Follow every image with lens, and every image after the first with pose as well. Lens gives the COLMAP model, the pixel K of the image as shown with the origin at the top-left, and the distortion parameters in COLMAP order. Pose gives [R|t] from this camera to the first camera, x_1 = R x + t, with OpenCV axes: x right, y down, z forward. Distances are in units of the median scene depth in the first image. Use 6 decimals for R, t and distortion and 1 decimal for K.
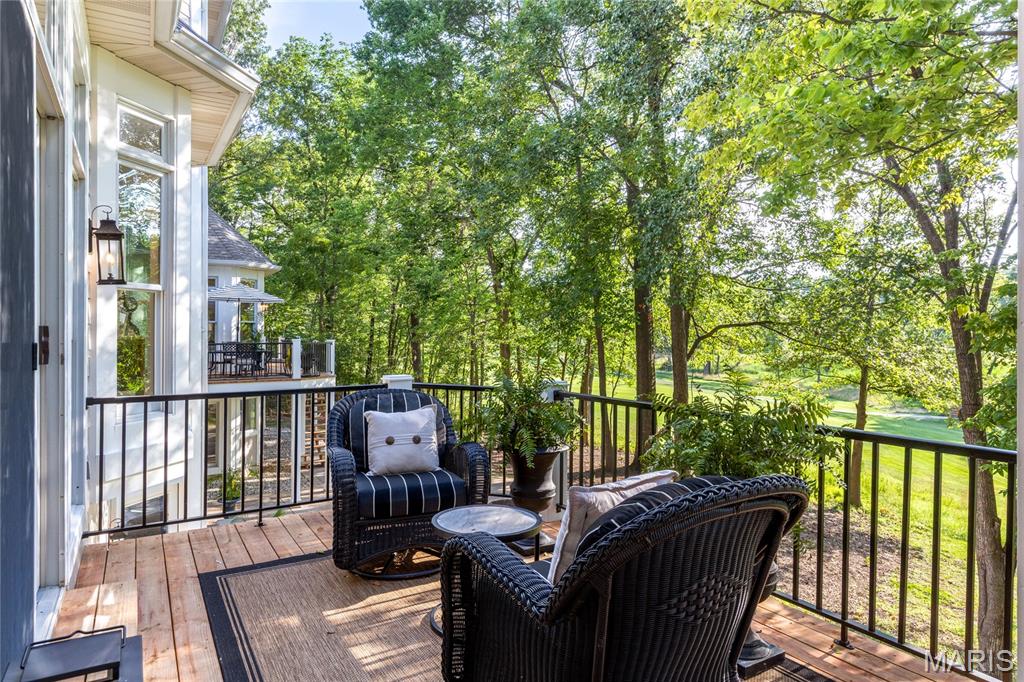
lens RADIAL K [[618.5, 0, 490.1], [0, 618.5, 324.0], [0, 0, 1]] dist [-0.000792, -0.000139]
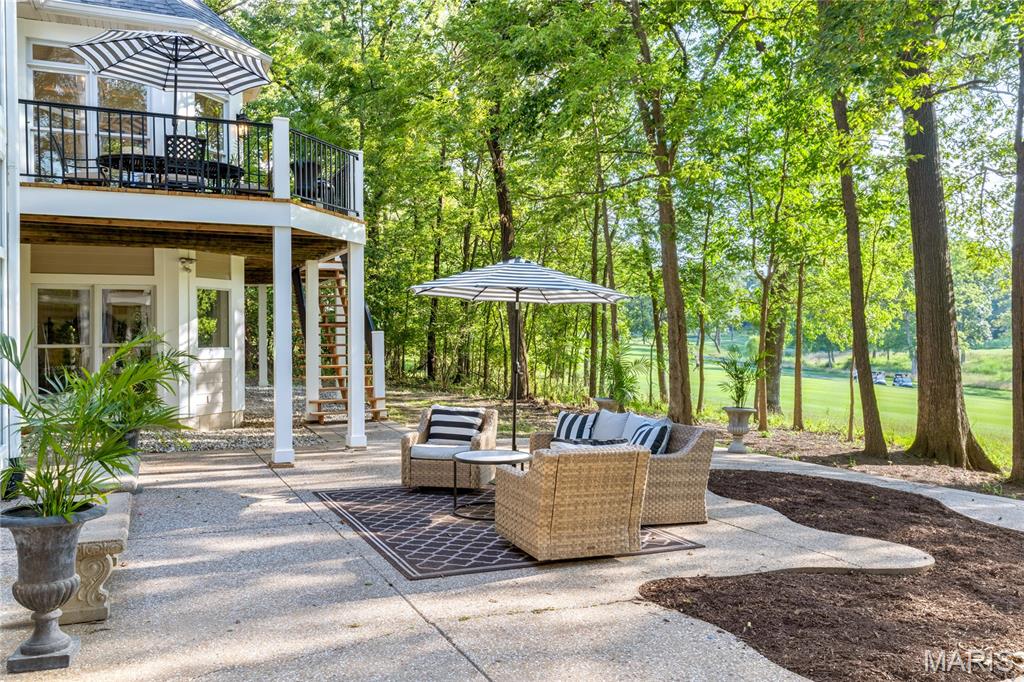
lens RADIAL K [[795.9, 0, 512.0], [0, 795.9, 341.0], [0, 0, 1]] dist [0.004592, -0.001727]
pose [[0.994700, -0.003247, -0.102770, -0.059338], [0.004340, 0.999936, 0.010415, 0.162815], [0.102730, -0.010806, 0.994651, 0.335959]]
